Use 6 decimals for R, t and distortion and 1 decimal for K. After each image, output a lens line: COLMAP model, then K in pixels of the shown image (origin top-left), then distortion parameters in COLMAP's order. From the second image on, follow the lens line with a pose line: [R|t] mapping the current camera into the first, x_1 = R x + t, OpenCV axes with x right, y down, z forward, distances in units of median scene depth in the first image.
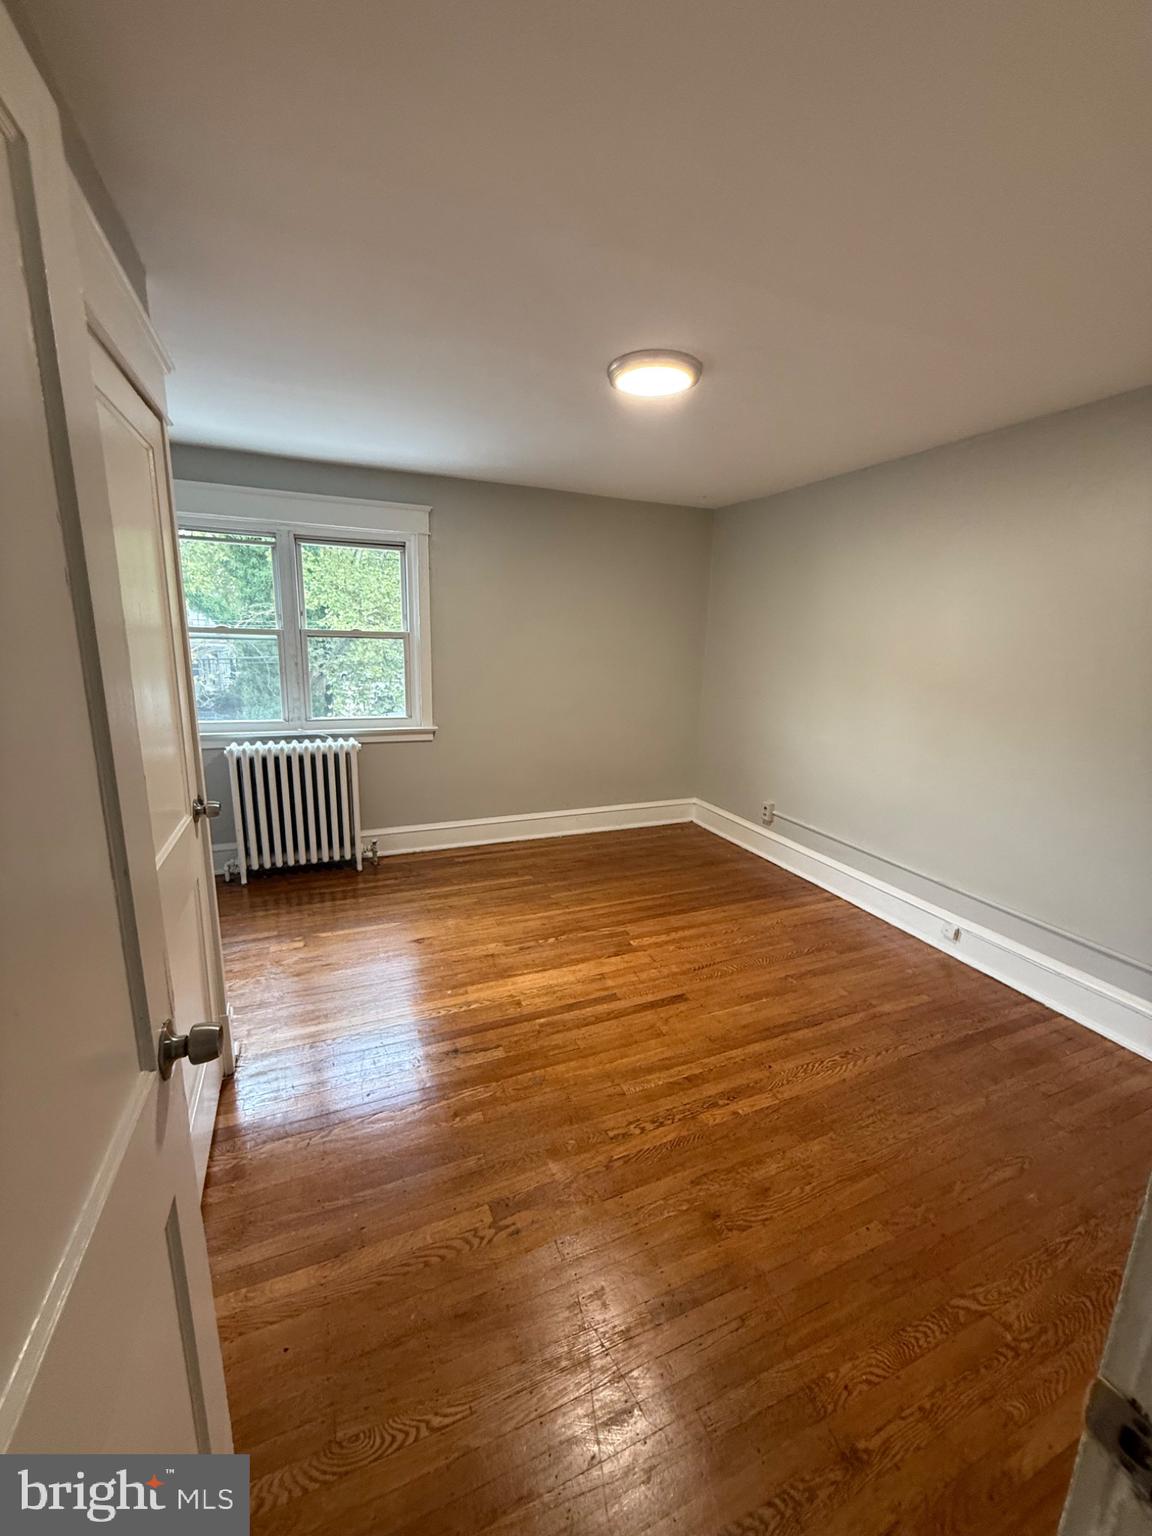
lens RADIAL K [[605.8, 0, 574.2], [0, 605.8, 762.8], [0, 0, 1]] dist [-0.001624, 0.000005]
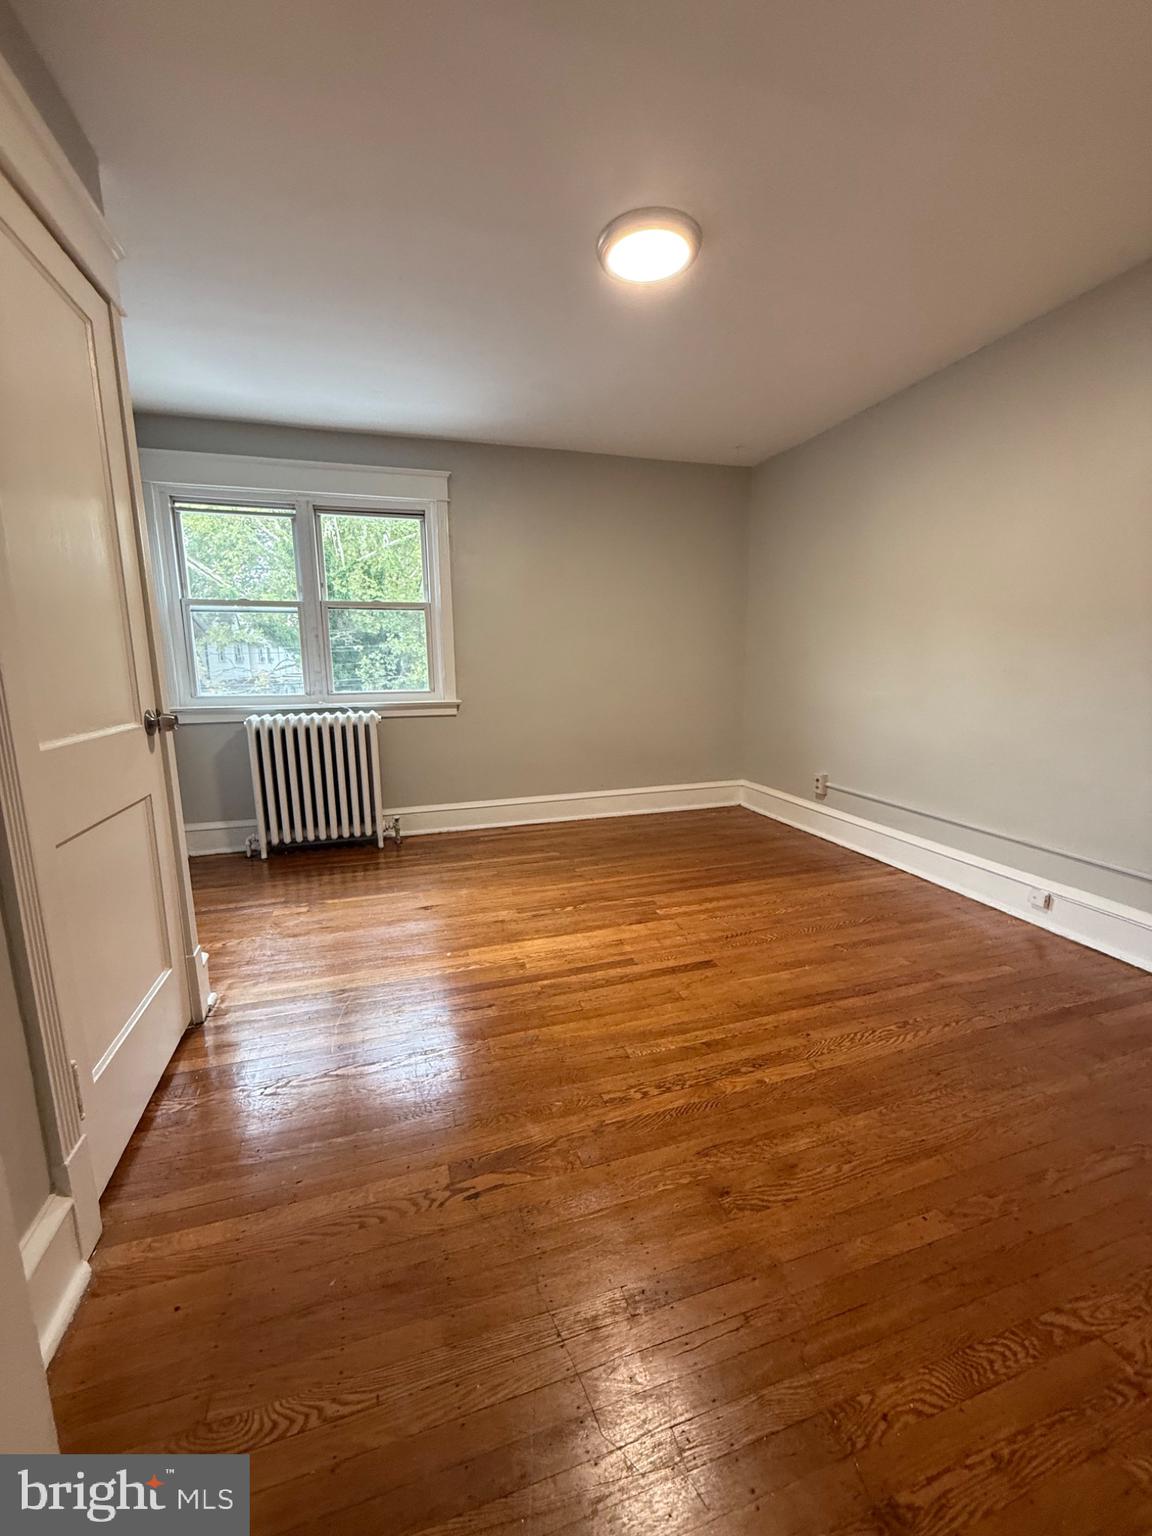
lens RADIAL K [[605.8, 0, 575.8], [0, 605.8, 766.0], [0, 0, 1]] dist [-0.001624, 0.000005]
pose [[0.994176, -0.021448, -0.105612, 0.102442], [0.017175, 0.999003, -0.041206, 0.162961], [0.106390, 0.039153, 0.993553, 0.123680]]
